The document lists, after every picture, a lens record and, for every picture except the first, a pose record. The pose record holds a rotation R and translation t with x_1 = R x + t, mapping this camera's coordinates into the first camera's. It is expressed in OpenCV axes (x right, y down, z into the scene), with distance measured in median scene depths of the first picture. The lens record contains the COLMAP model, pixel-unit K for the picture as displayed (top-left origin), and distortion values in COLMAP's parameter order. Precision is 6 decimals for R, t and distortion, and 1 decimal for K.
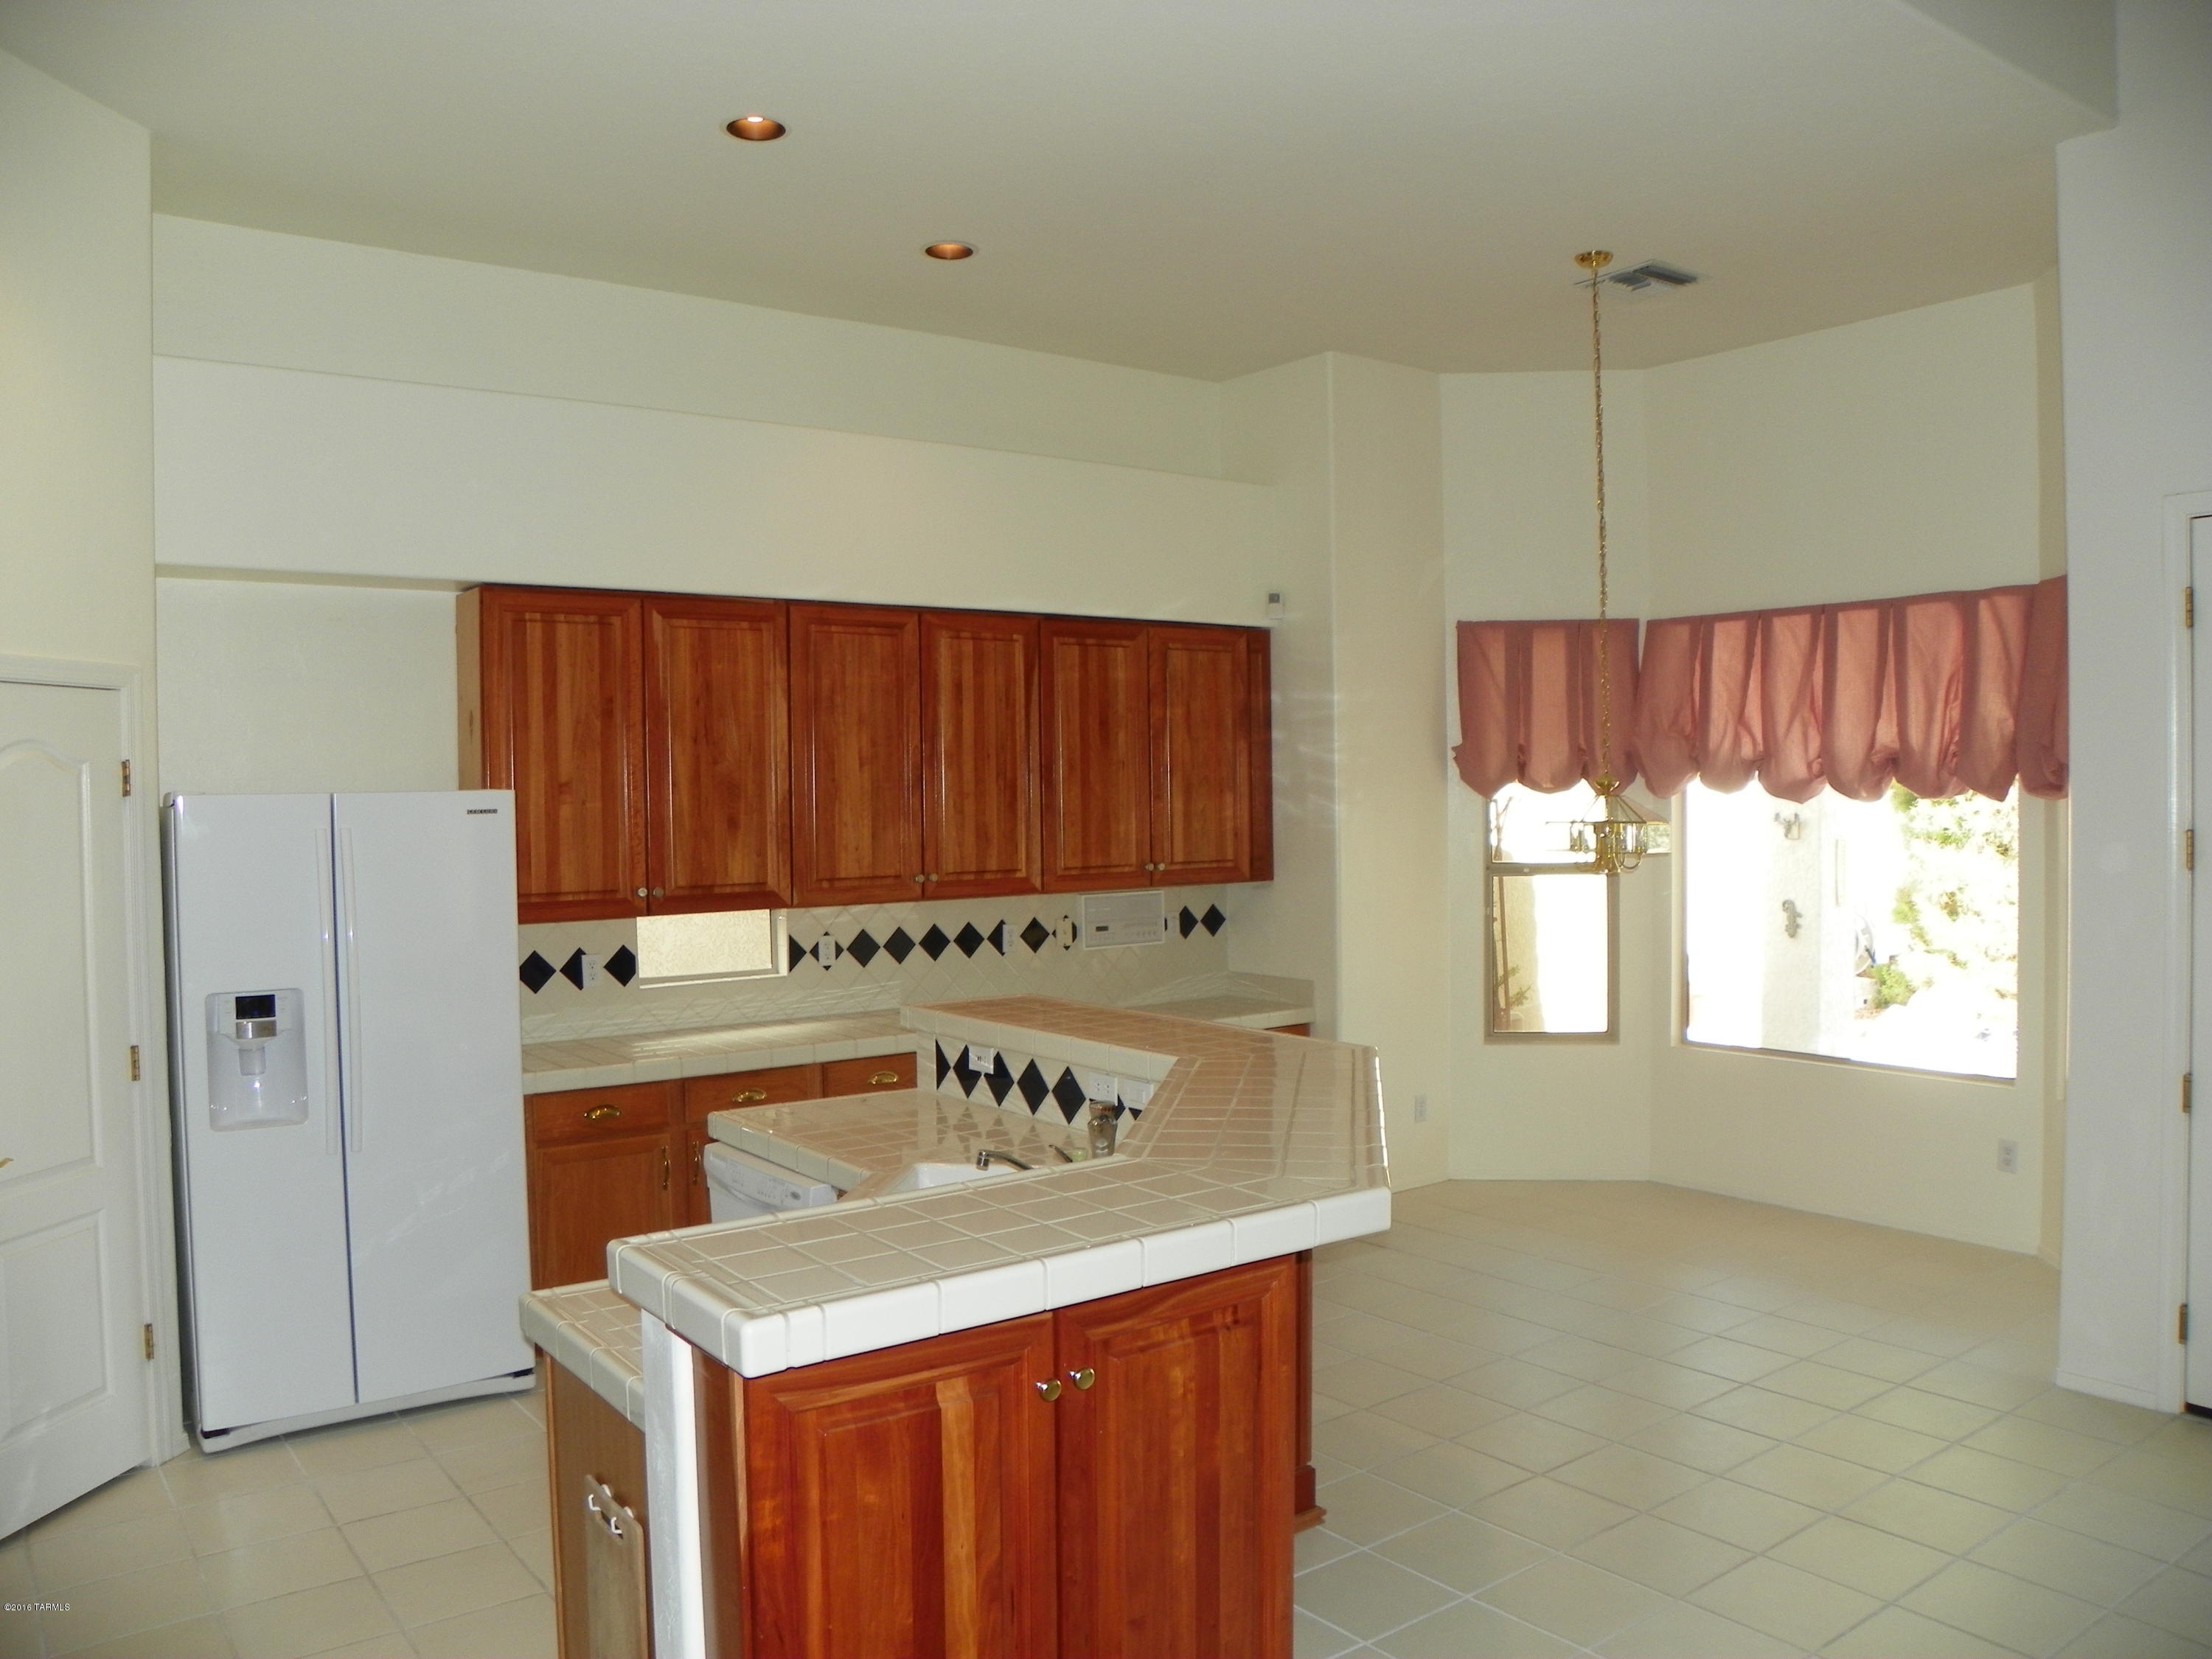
lens RADIAL K [[1698.6, 0, 1106.0], [0, 1698.6, 829.5], [0, 0, 1]] dist [-0.152315, 0.085036]
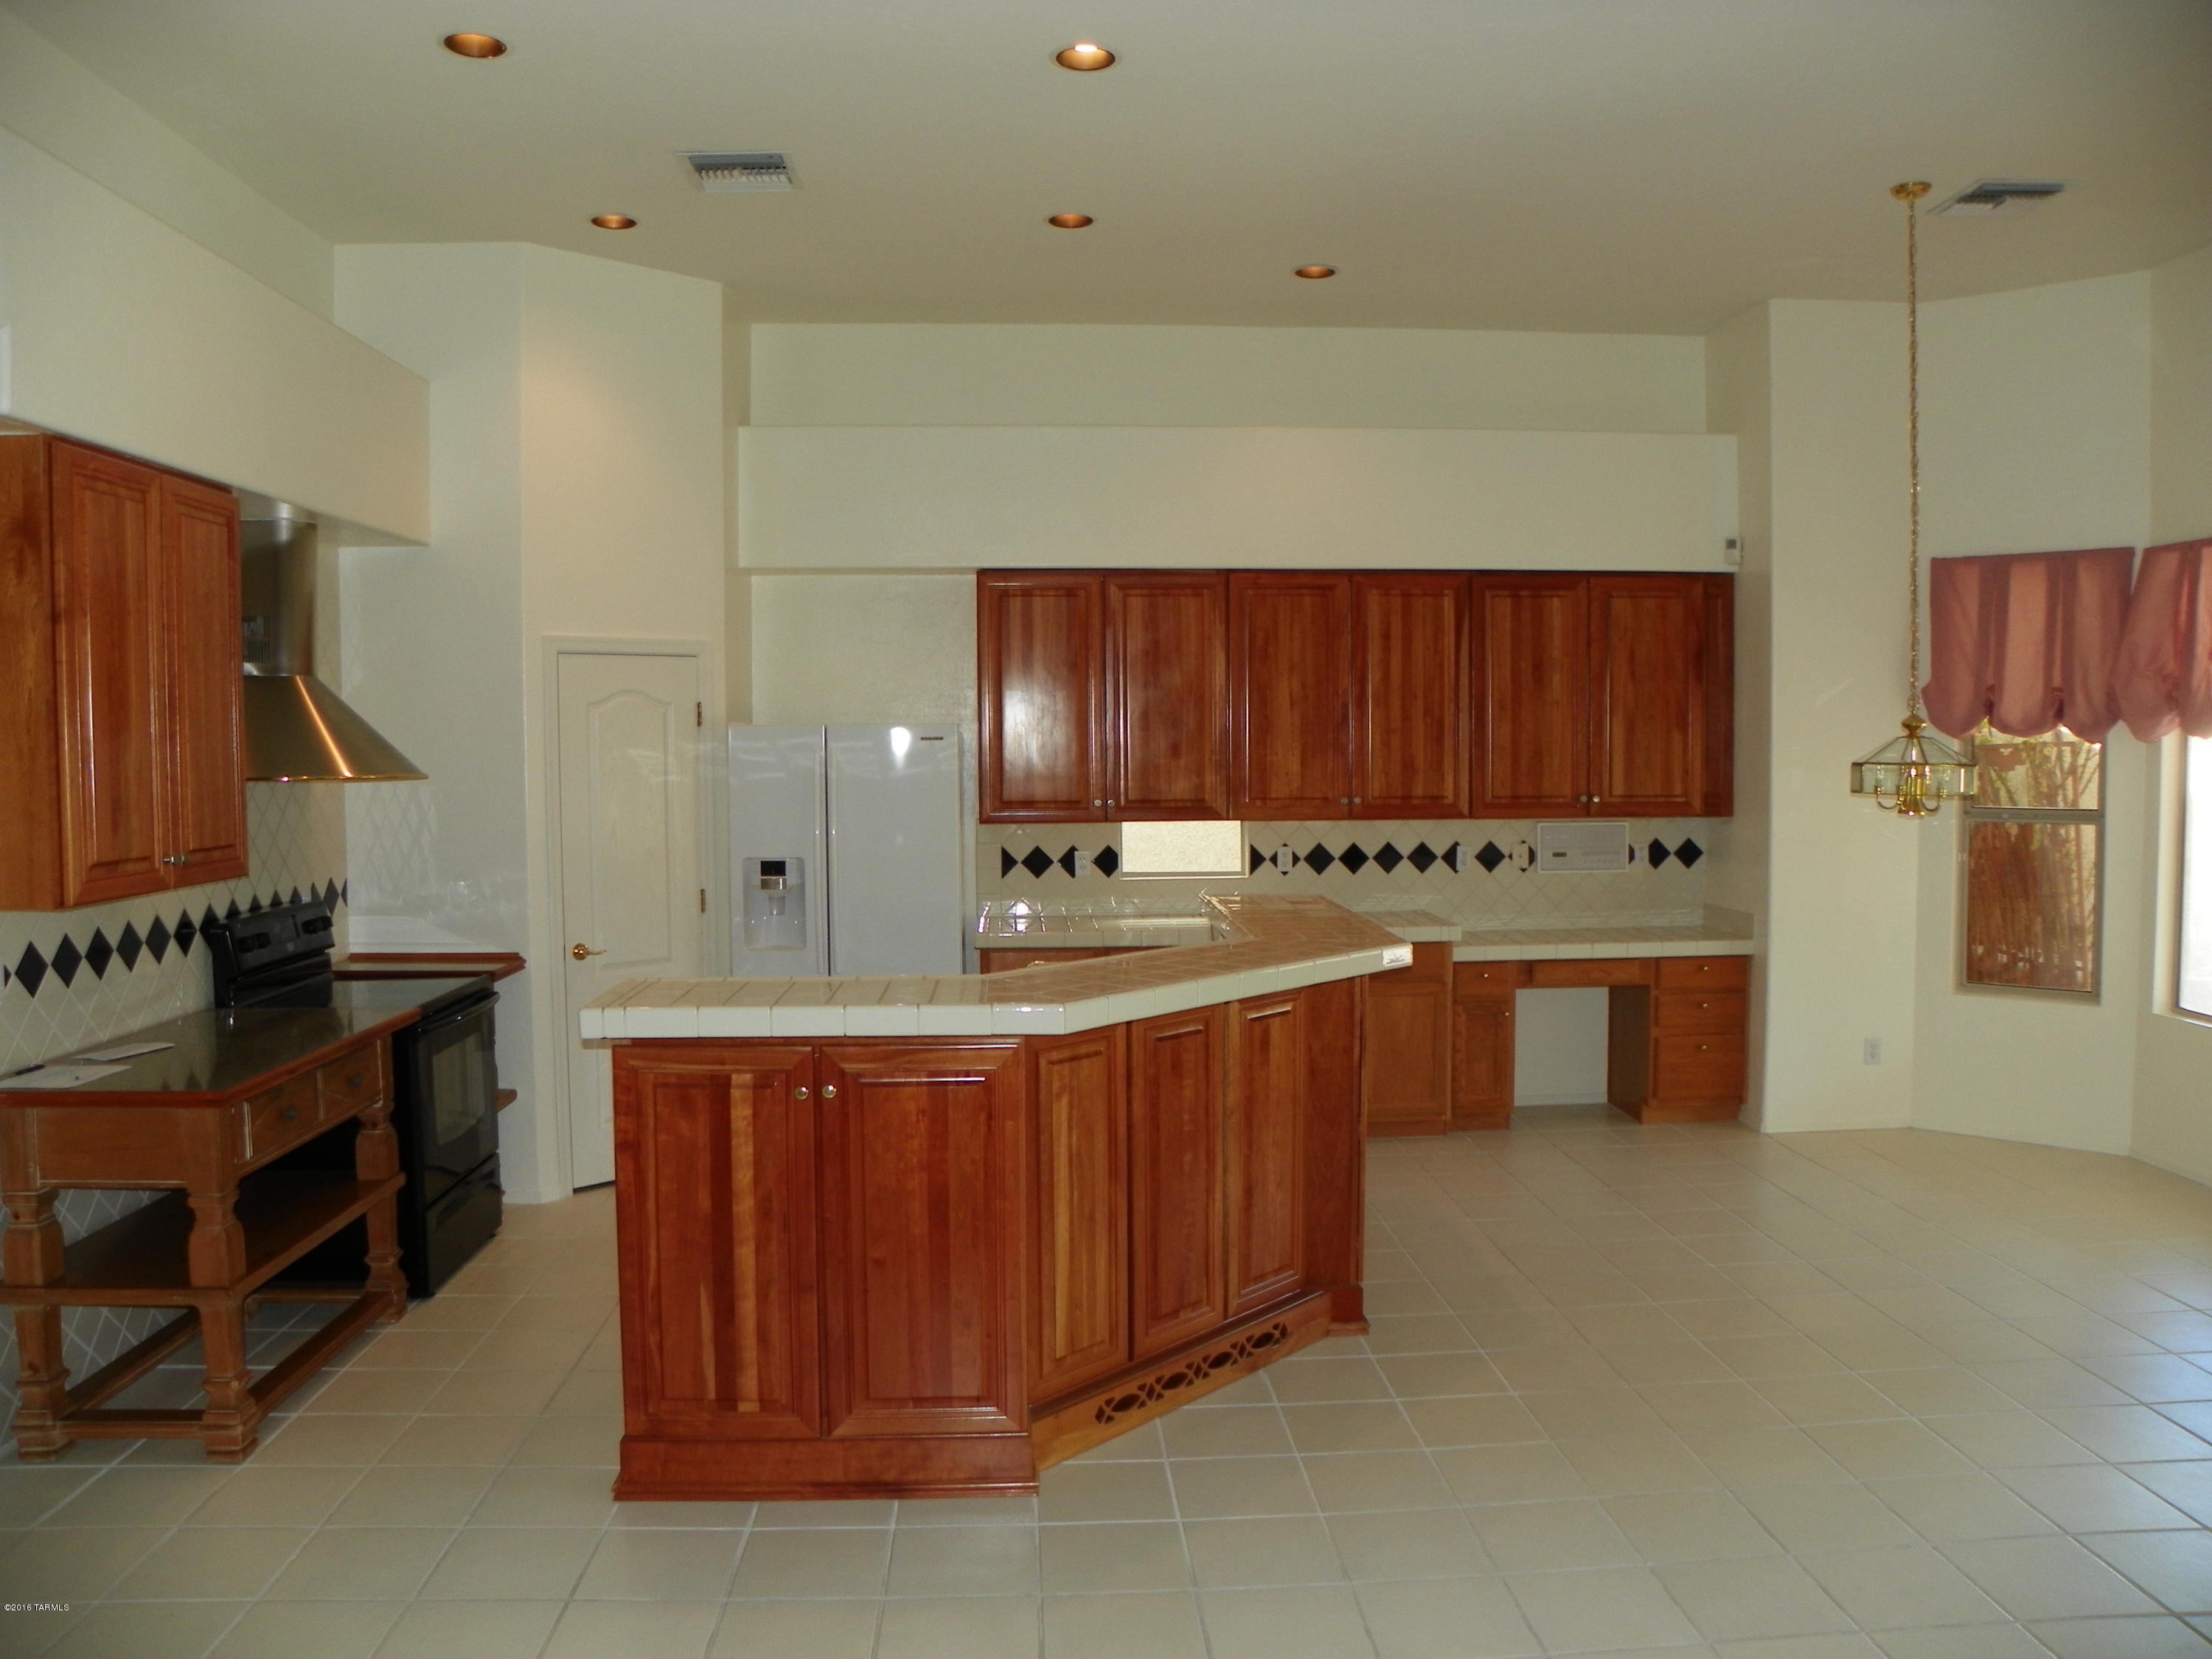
lens RADIAL K [[1684.7, 0, 1106.0], [0, 1684.7, 829.5], [0, 0, 1]] dist [-0.146075, 0.088455]
pose [[0.829005, 0.038506, -0.557914, 0.391194], [-0.017975, 0.998946, 0.042237, 0.002383], [0.558953, -0.024986, 0.828823, -0.060708]]
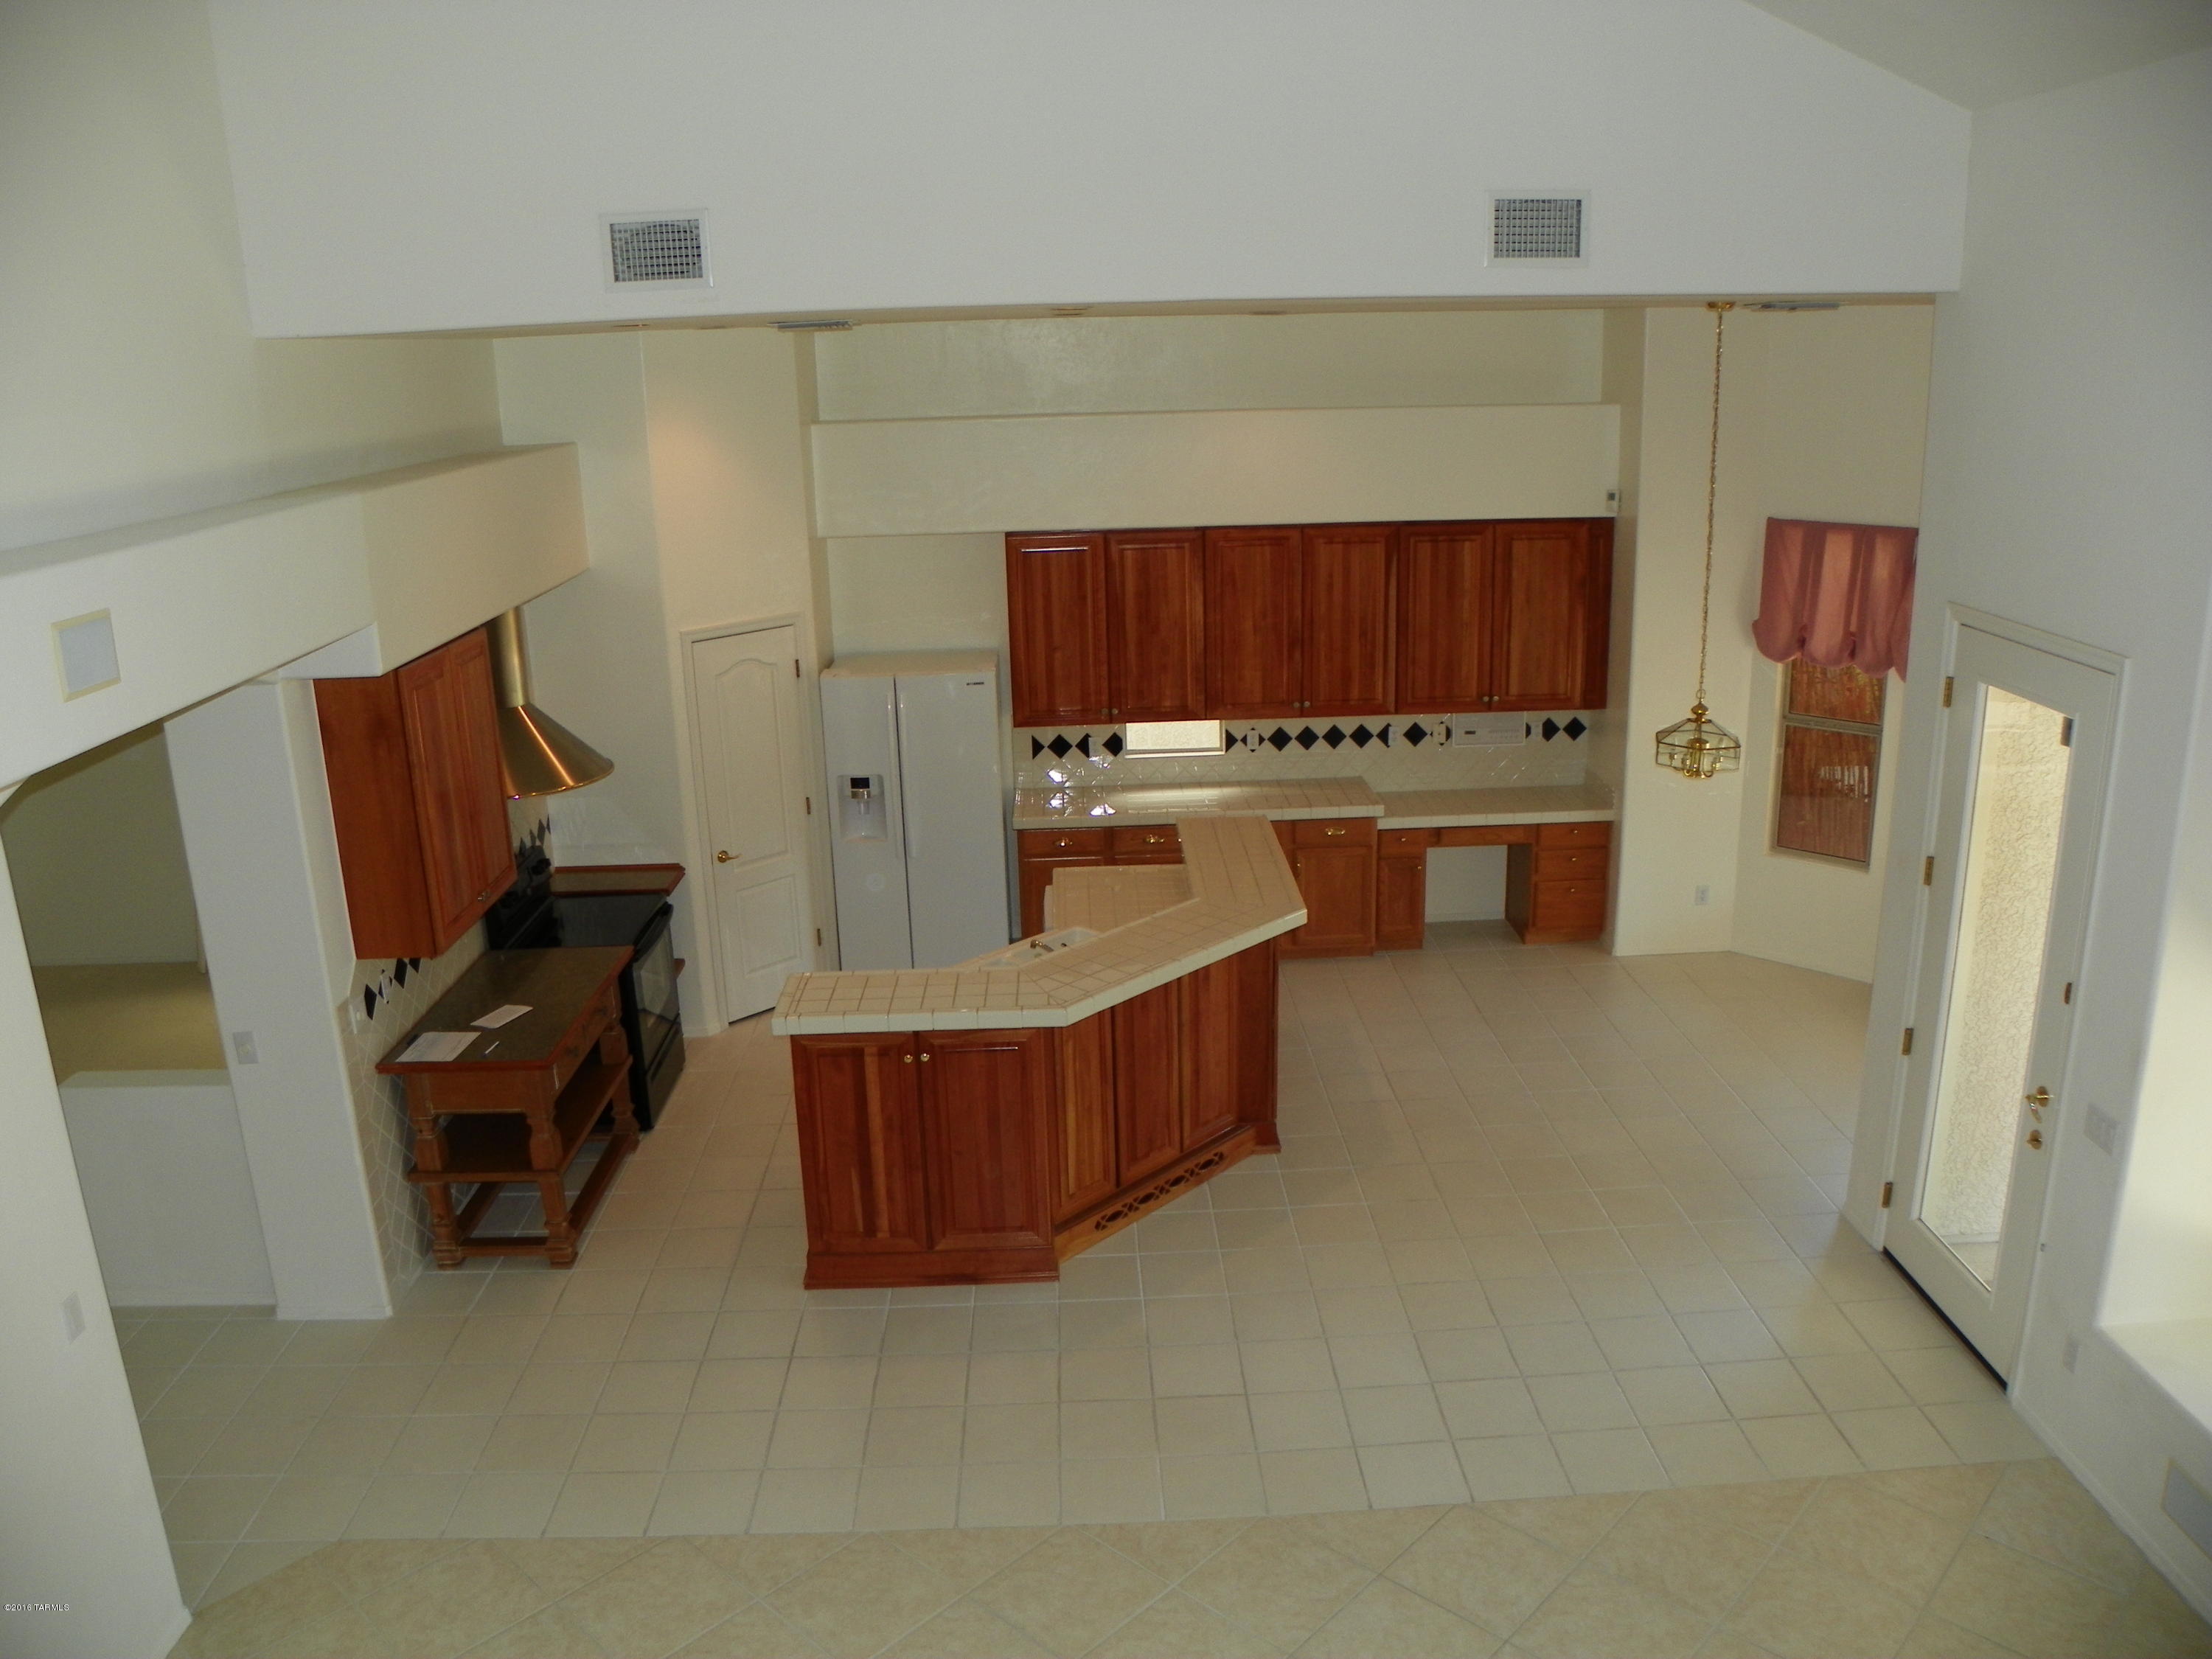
lens RADIAL K [[1684.7, 0, 1106.0], [0, 1684.7, 829.5], [0, 0, 1]] dist [-0.146075, 0.088455]
pose [[0.815468, 0.153927, -0.557960, 0.585989], [0.003604, 0.962620, 0.270831, -0.261866], [0.578791, -0.222865, 0.784431, -0.293440]]
